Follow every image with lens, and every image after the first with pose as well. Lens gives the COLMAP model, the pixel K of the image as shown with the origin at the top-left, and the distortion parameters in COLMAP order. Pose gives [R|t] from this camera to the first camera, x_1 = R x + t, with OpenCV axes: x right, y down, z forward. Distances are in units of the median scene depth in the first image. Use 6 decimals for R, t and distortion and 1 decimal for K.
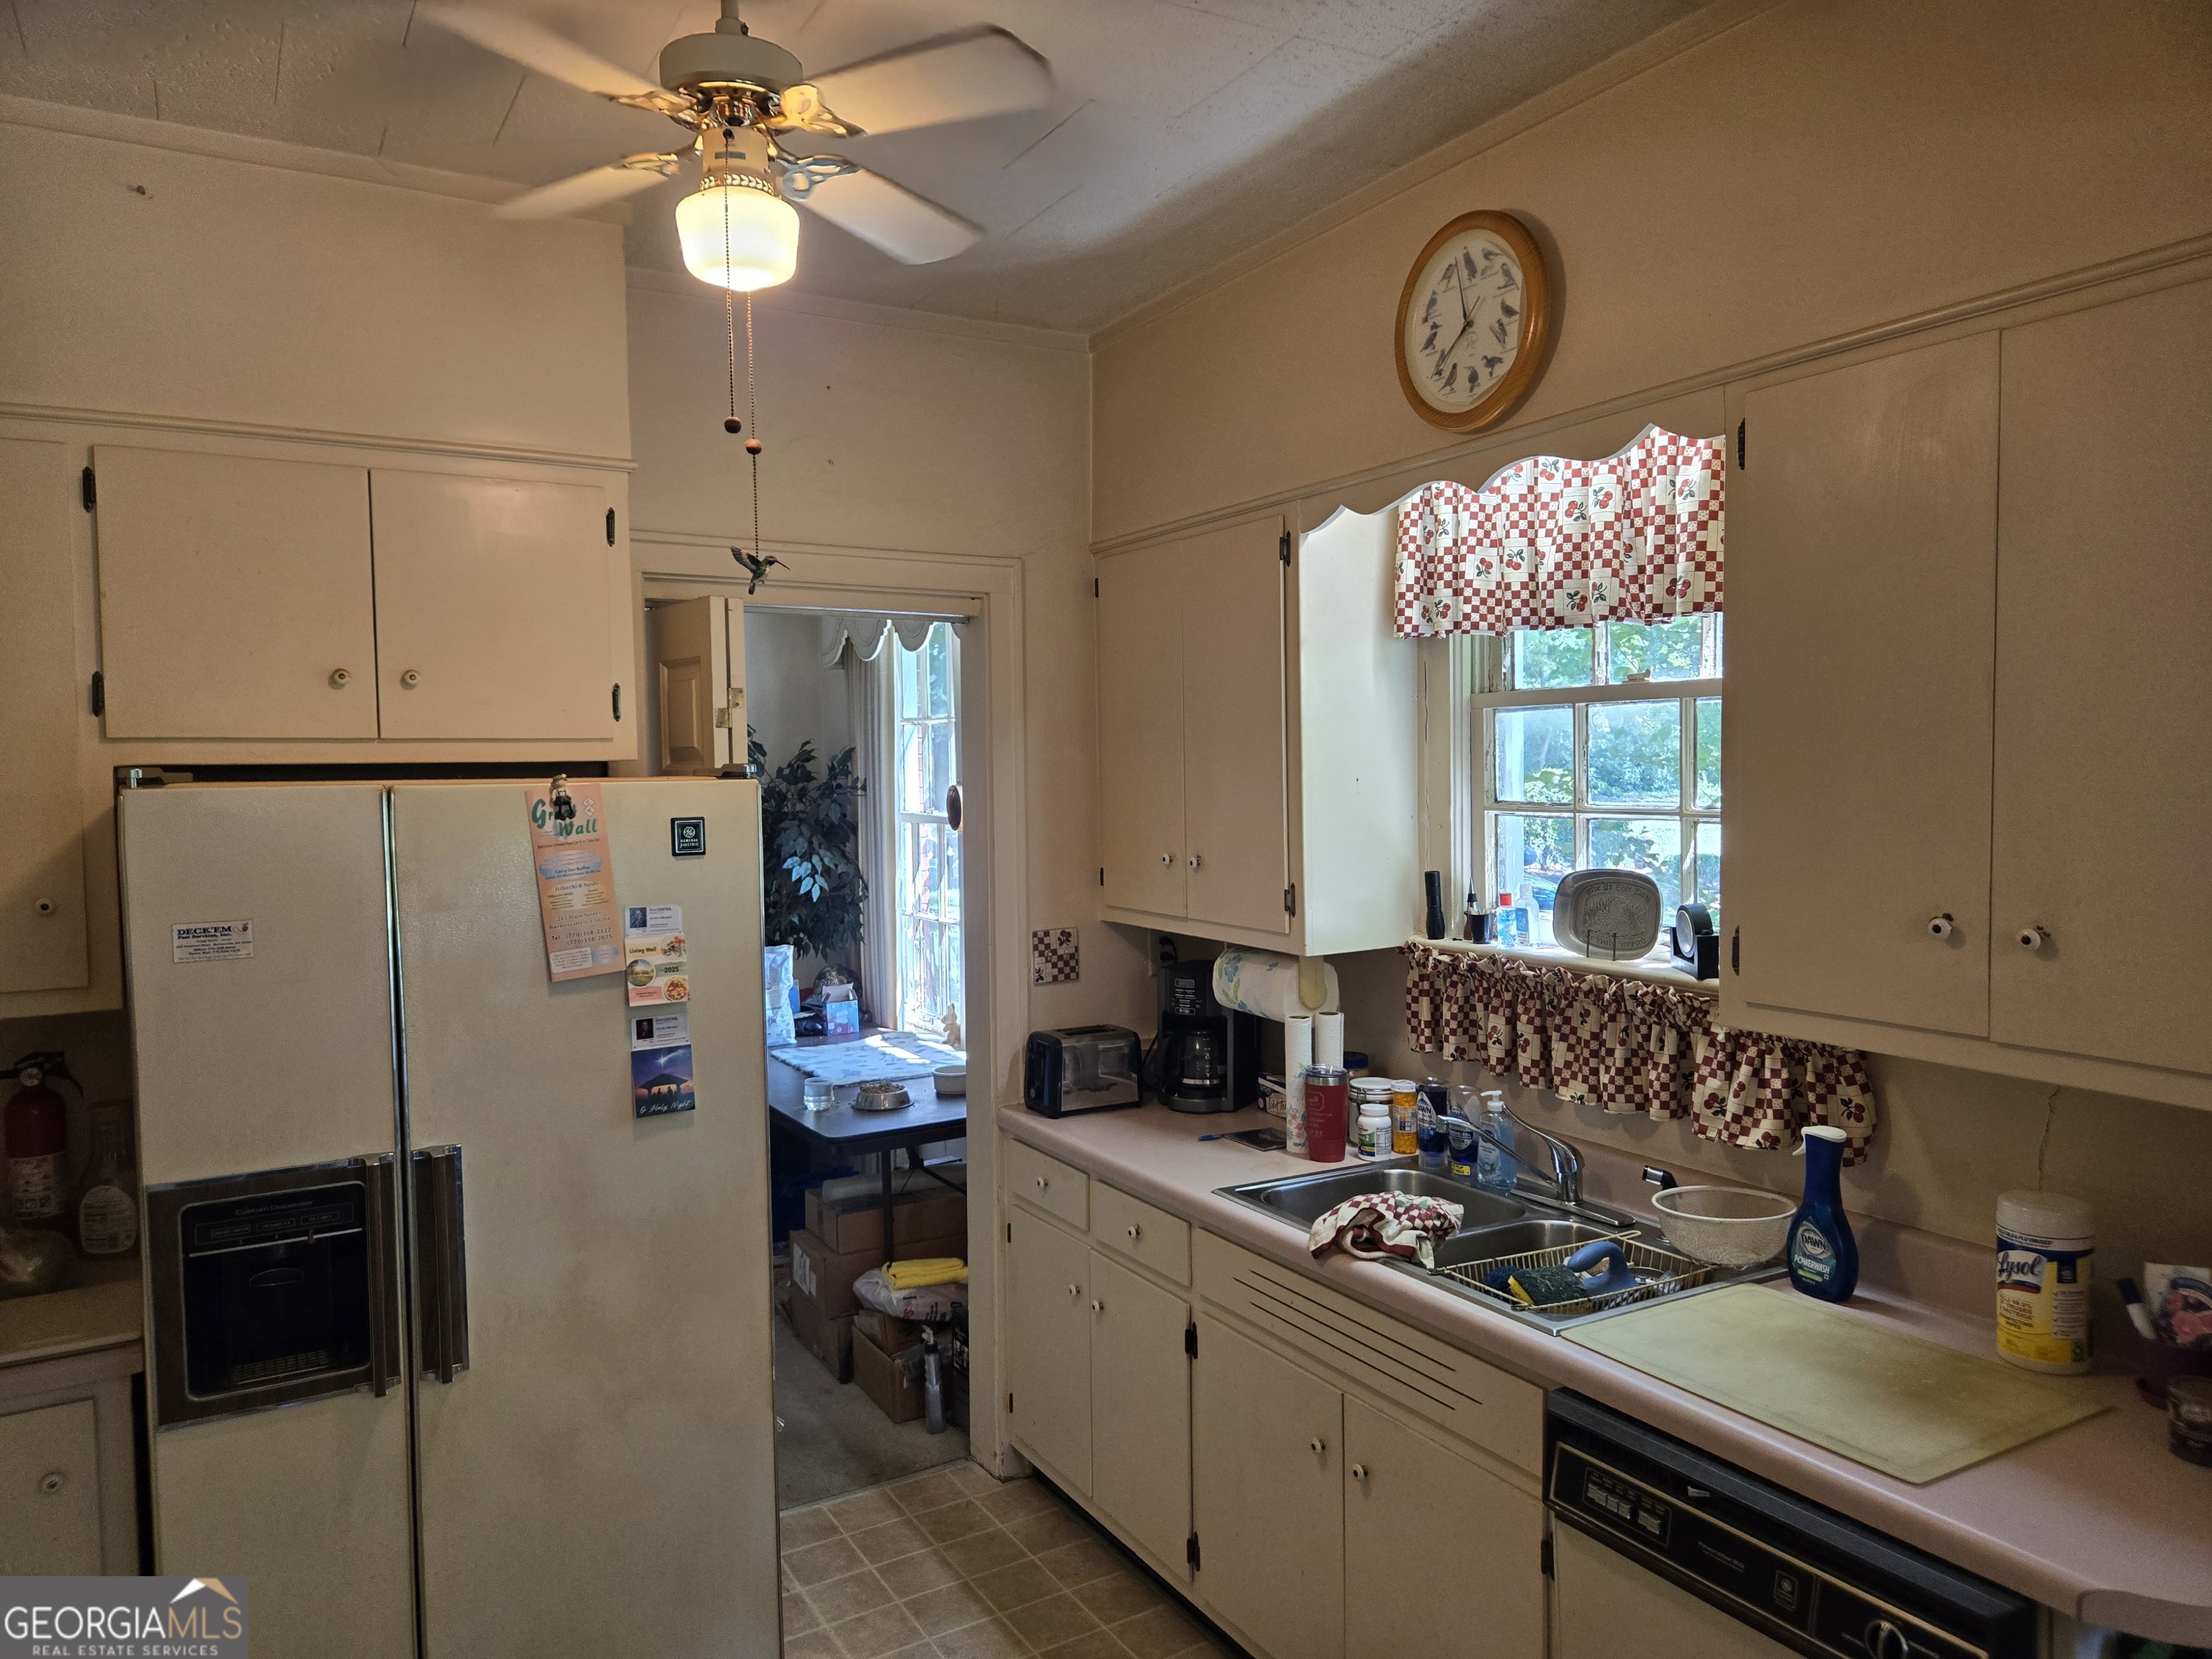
lens RADIAL K [[1486.1, 0, 1103.2], [0, 1486.1, 831.6], [0, 0, 1]] dist [0.041860, -0.017414]
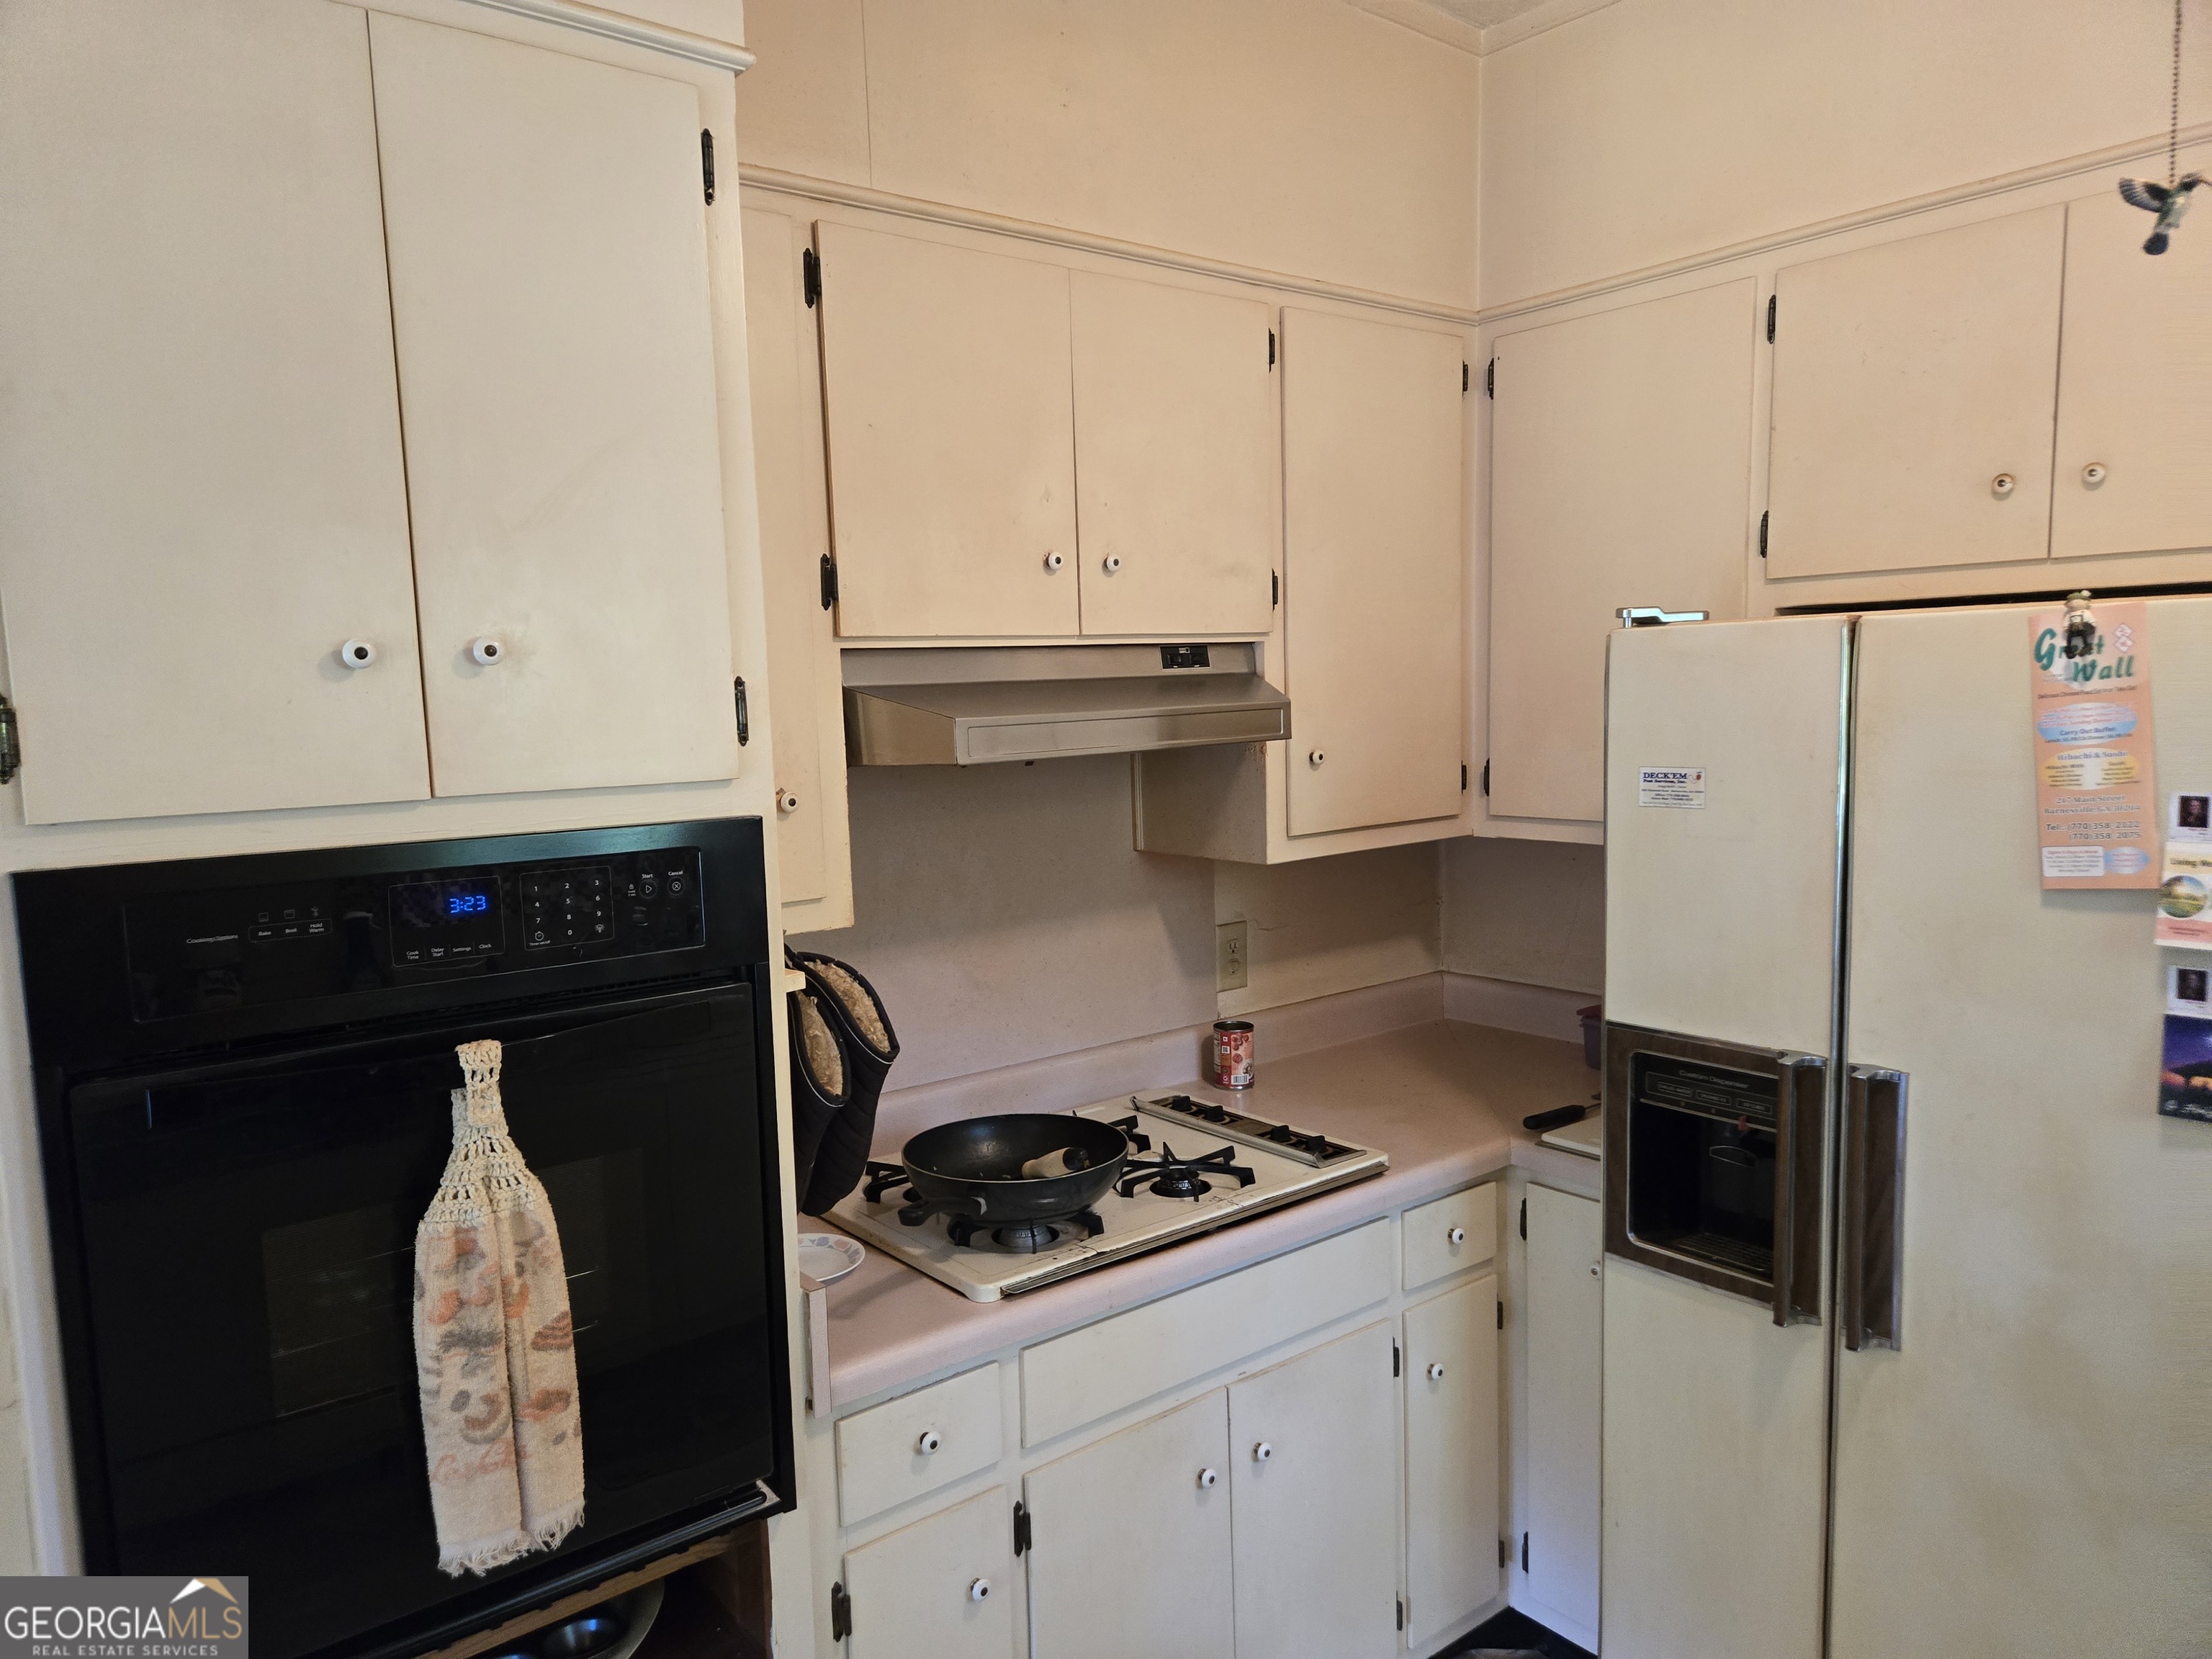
lens RADIAL K [[1486.1, 0, 1103.1], [0, 1486.1, 844.8], [0, 0, 1]] dist [0.041860, -0.017414]
pose [[0.135486, 0.115460, -0.984029, 0.273736], [-0.016946, 0.993311, 0.114216, 0.005771], [0.990634, 0.001200, 0.136537, 0.460369]]
